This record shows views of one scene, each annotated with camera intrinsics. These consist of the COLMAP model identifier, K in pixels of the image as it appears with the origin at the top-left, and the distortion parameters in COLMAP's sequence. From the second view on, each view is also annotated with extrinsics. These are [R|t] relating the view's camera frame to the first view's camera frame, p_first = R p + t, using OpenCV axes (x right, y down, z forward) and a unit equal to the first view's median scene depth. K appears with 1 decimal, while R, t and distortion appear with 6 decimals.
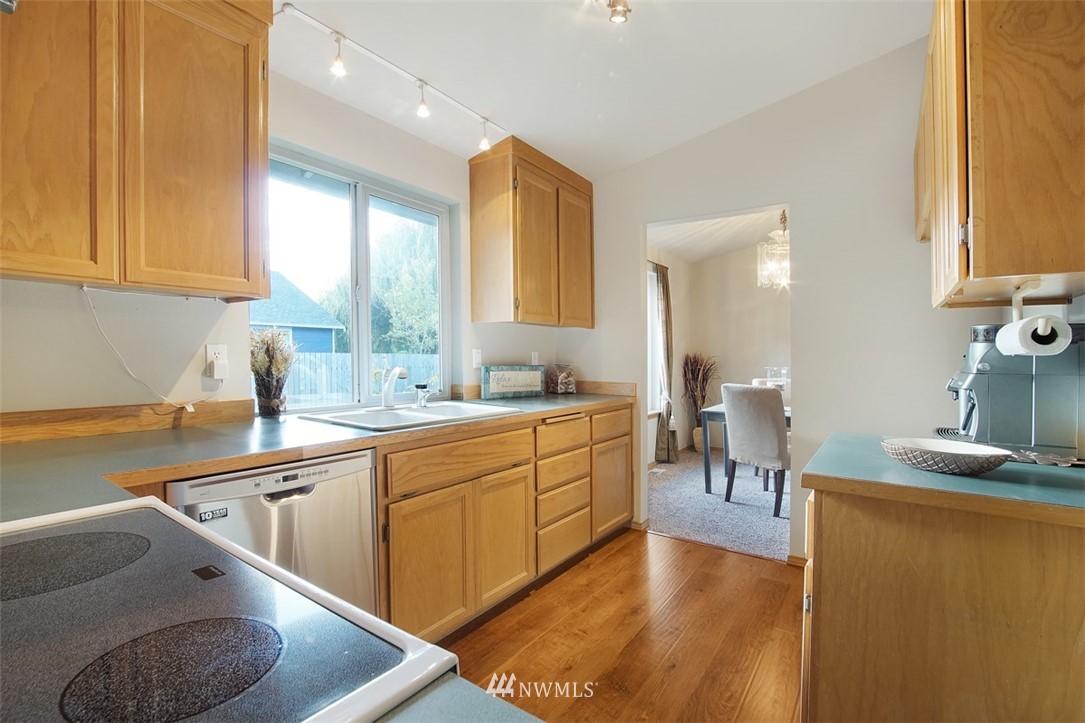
lens RADIAL K [[497.9, 0, 534.8], [0, 497.9, 359.1], [0, 0, 1]] dist [-0.026943, 0.003174]
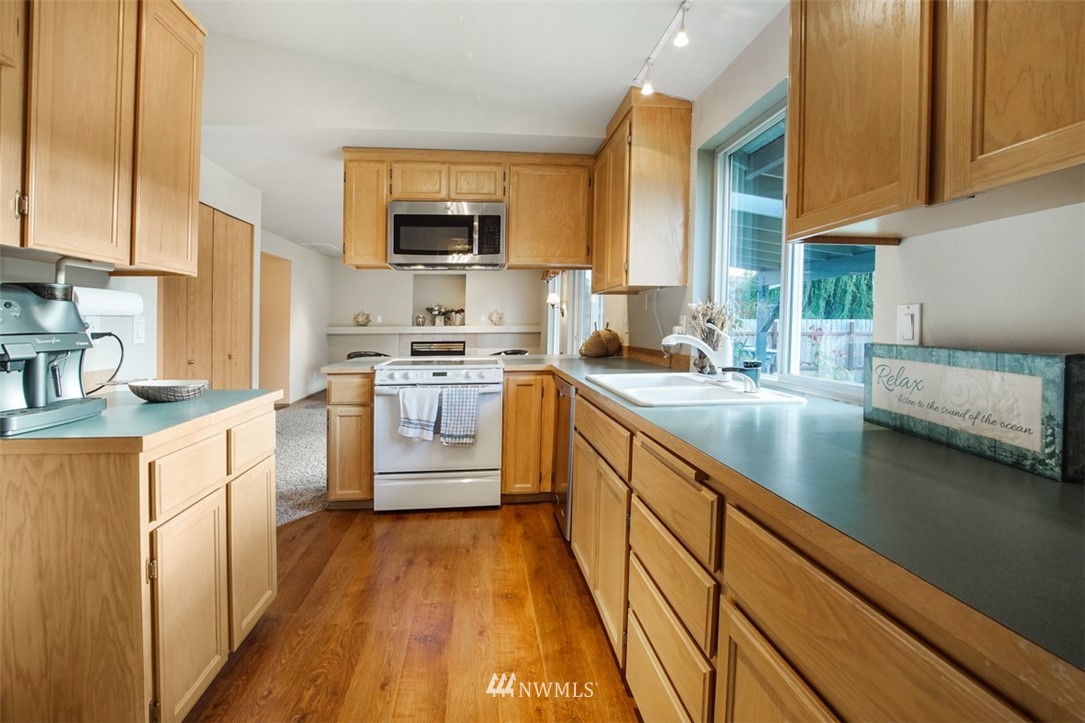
lens RADIAL K [[497.9, 0, 539.1], [0, 497.9, 323.0], [0, 0, 1]] dist [-0.026943, 0.003174]
pose [[-0.737460, -0.006662, -0.675358, 0.509350], [-0.007832, 0.999968, -0.001312, -0.001714], [0.675346, 0.004322, -0.737489, 1.396447]]
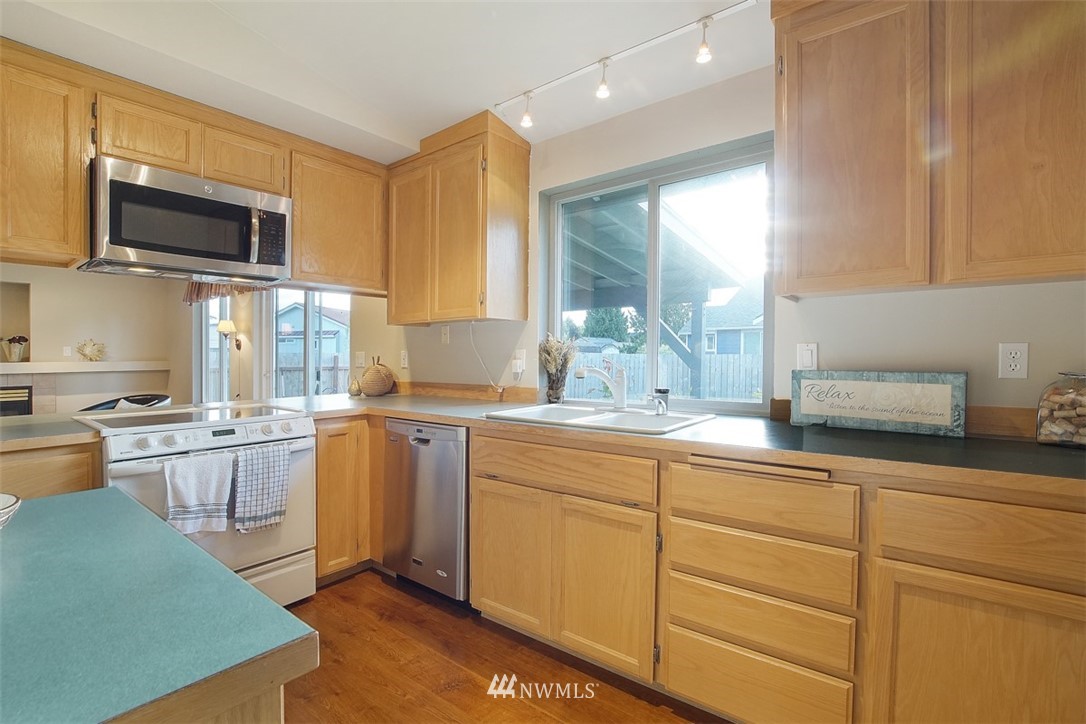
lens RADIAL K [[498.4, 0, 547.0], [0, 498.4, 361.6], [0, 0, 1]] dist [-0.026943, 0.003174]
pose [[-0.038814, 0.002973, -0.999242, 0.673515], [-0.002217, 0.999993, 0.003062, 0.002495], [0.999244, 0.002335, -0.038807, 0.882589]]
